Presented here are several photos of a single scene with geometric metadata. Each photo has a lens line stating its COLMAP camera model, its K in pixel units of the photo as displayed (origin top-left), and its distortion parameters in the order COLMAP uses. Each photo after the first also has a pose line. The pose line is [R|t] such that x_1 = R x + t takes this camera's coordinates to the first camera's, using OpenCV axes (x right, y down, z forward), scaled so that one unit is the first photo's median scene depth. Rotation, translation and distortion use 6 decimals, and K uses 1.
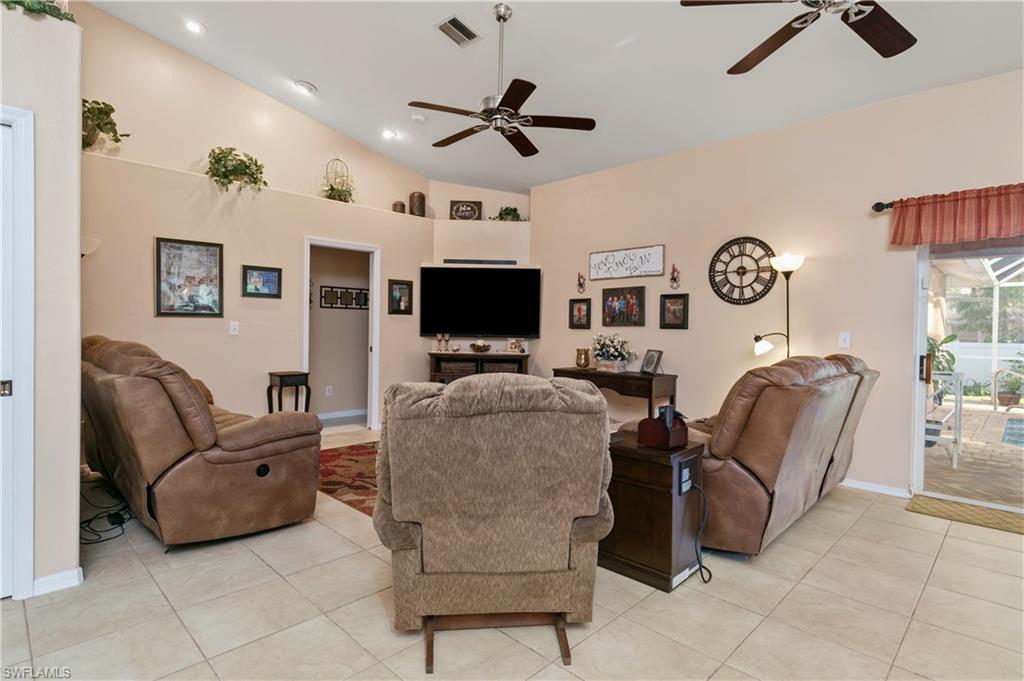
lens RADIAL K [[526.4, 0, 519.6], [0, 526.4, 338.3], [0, 0, 1]] dist [-0.008763, 0.000400]
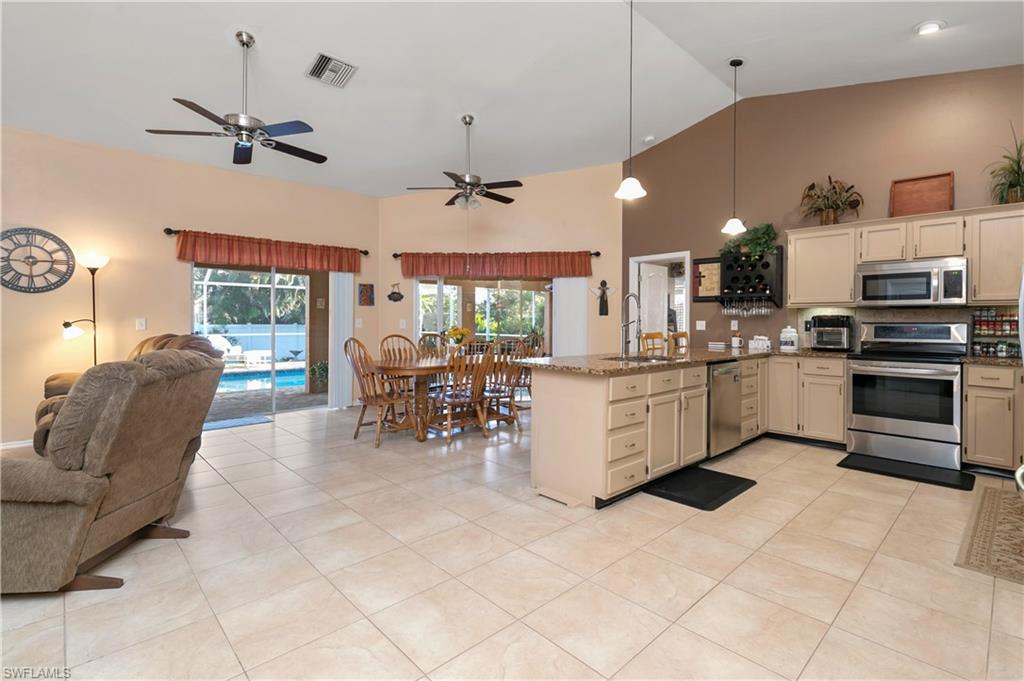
lens RADIAL K [[481.4, 0, 510.8], [0, 481.4, 320.6], [0, 0, 1]] dist [0.008685, -0.000106]
pose [[0.045624, -0.016002, 0.998831, -0.452100], [0.013400, 0.999792, 0.015406, -0.009023], [-0.998869, 0.012681, 0.045829, -0.002313]]
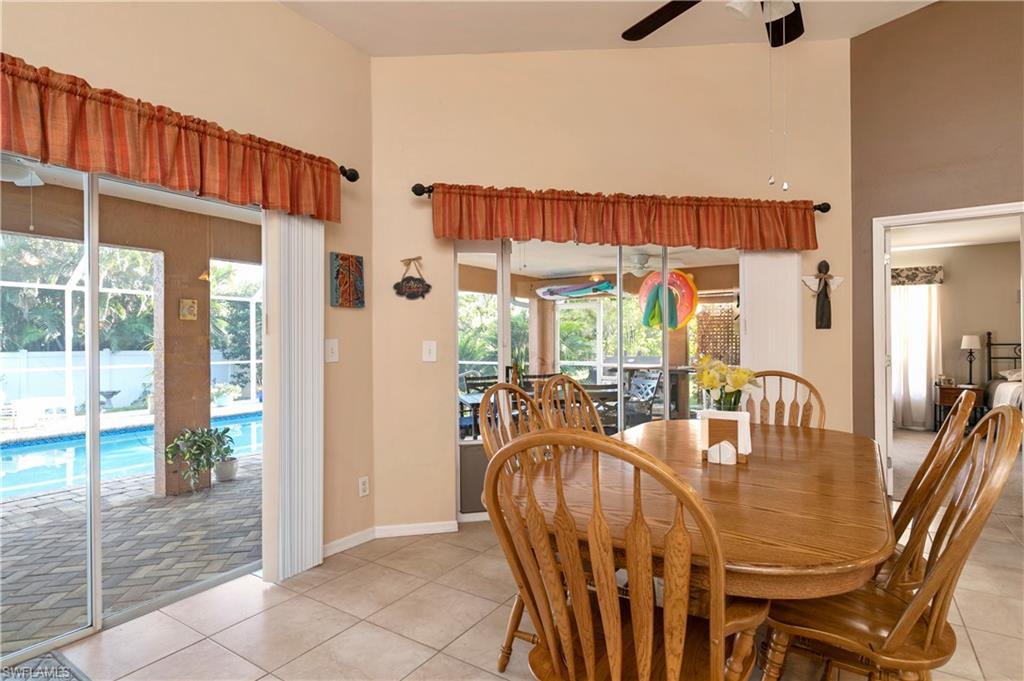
lens RADIAL K [[526.4, 0, 502.7], [0, 526.4, 337.9], [0, 0, 1]] dist [-0.008763, 0.000400]
pose [[-0.195295, -0.011631, 0.980676, 0.218878], [0.019648, 0.999683, 0.015769, -0.007370], [-0.980548, 0.022348, -0.195004, 0.388131]]
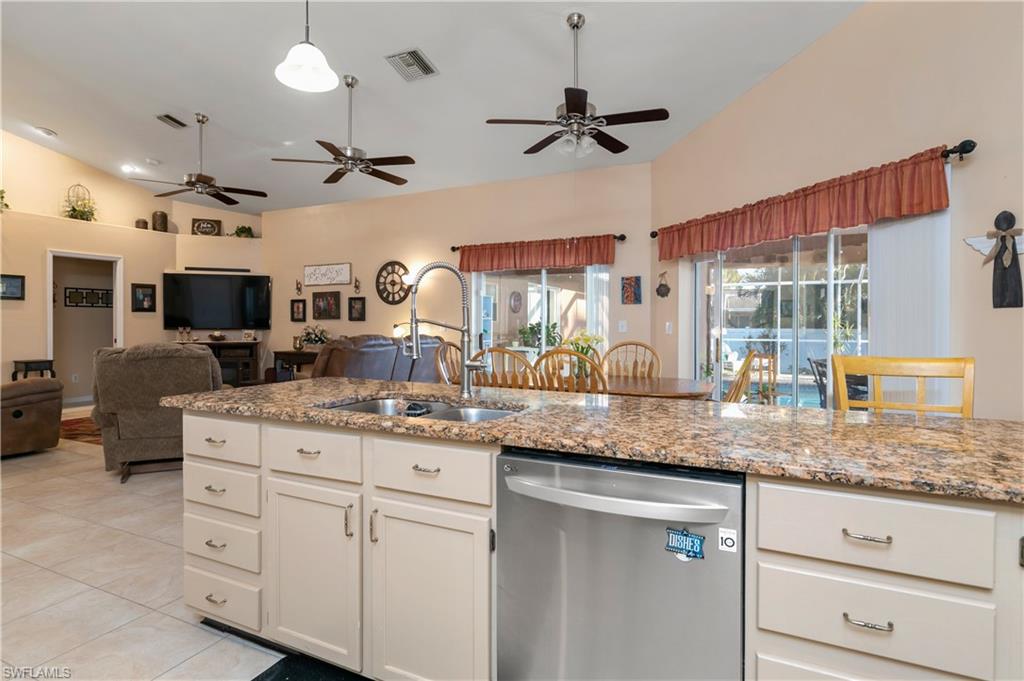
lens RADIAL K [[526.4, 0, 511.6], [0, 526.4, 328.6], [0, 0, 1]] dist [-0.008763, 0.000400]
pose [[0.943840, -0.018075, 0.329907, 0.212656], [0.019357, 0.999812, -0.000601, 0.012702], [-0.329834, 0.006953, 0.944013, -0.519375]]
